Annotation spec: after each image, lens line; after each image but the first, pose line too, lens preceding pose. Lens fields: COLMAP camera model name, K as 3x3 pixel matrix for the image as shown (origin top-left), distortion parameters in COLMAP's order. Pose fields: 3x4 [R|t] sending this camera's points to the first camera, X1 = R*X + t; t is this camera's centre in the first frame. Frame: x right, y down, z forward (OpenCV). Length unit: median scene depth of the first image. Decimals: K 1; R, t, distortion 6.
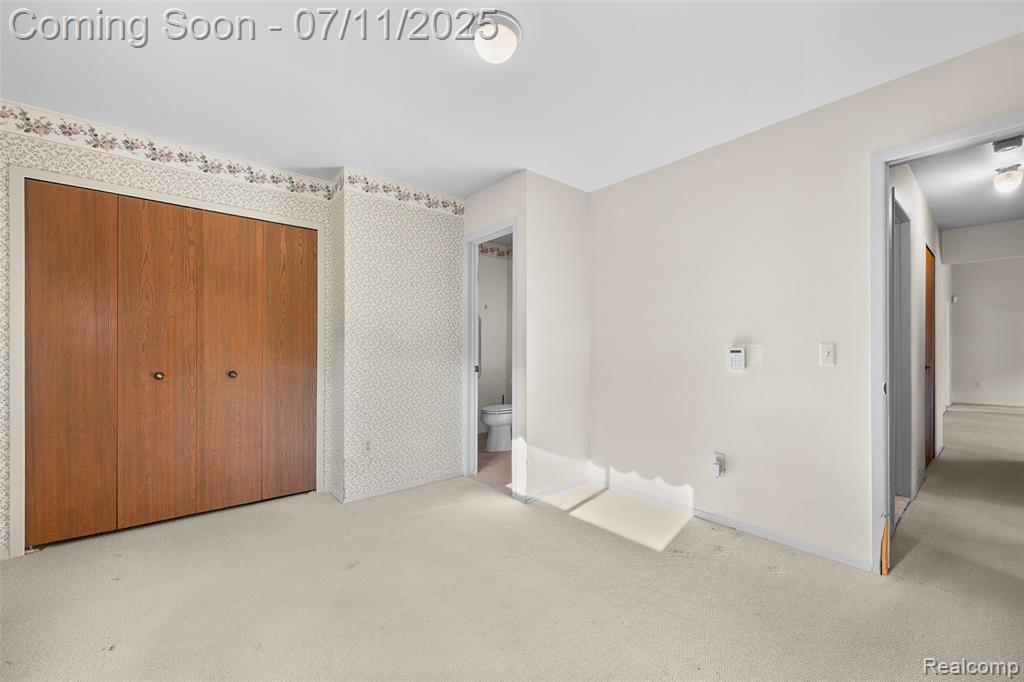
lens RADIAL K [[409.3, 0, 505.6], [0, 409.3, 347.9], [0, 0, 1]] dist [-0.003163, 0.000502]
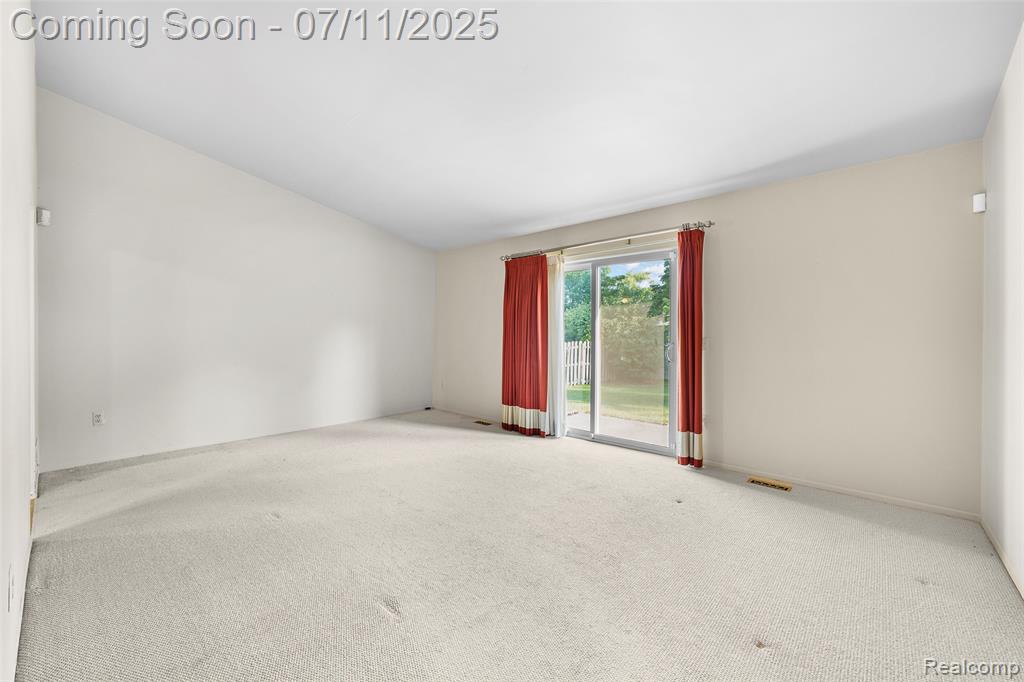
lens RADIAL K [[409.3, 0, 510.9], [0, 409.3, 340.4], [0, 0, 1]] dist [-0.003163, 0.000502]
pose [[-0.143391, -0.009427, 0.989621, 0.638824], [-0.005808, 0.999945, 0.008684, -0.004190], [-0.989649, -0.004503, -0.143438, 0.604794]]
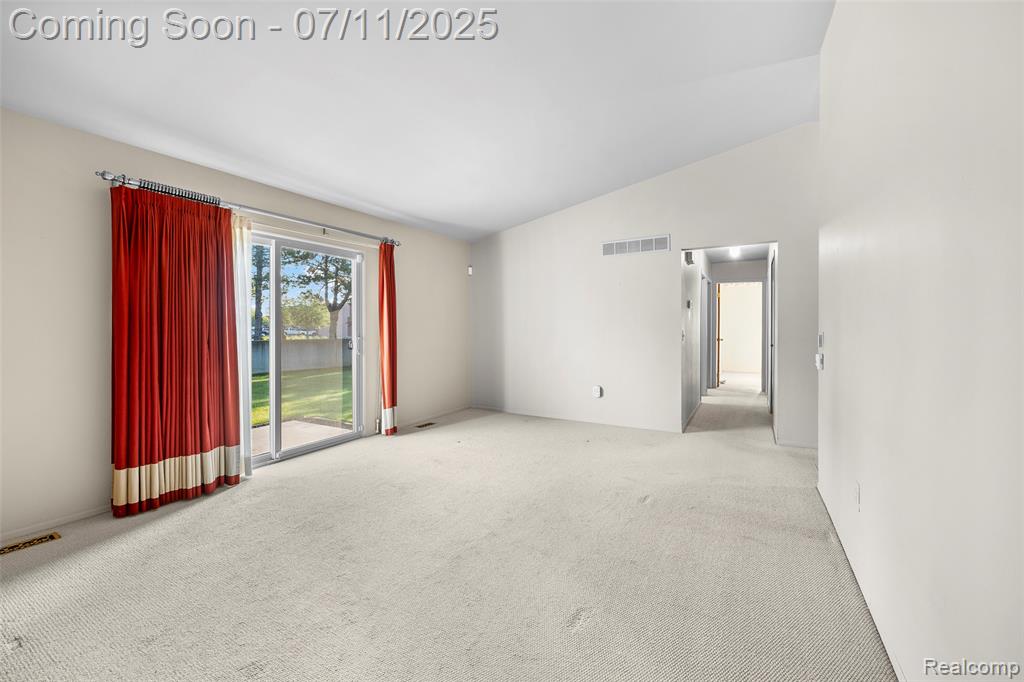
lens RADIAL K [[409.3, 0, 516.7], [0, 409.3, 331.0], [0, 0, 1]] dist [-0.003163, 0.000502]
pose [[-0.939133, 0.008388, -0.343450, 1.068905], [0.006108, 0.999952, 0.007718, -0.007578], [0.343498, 0.005150, -0.939139, 0.915239]]
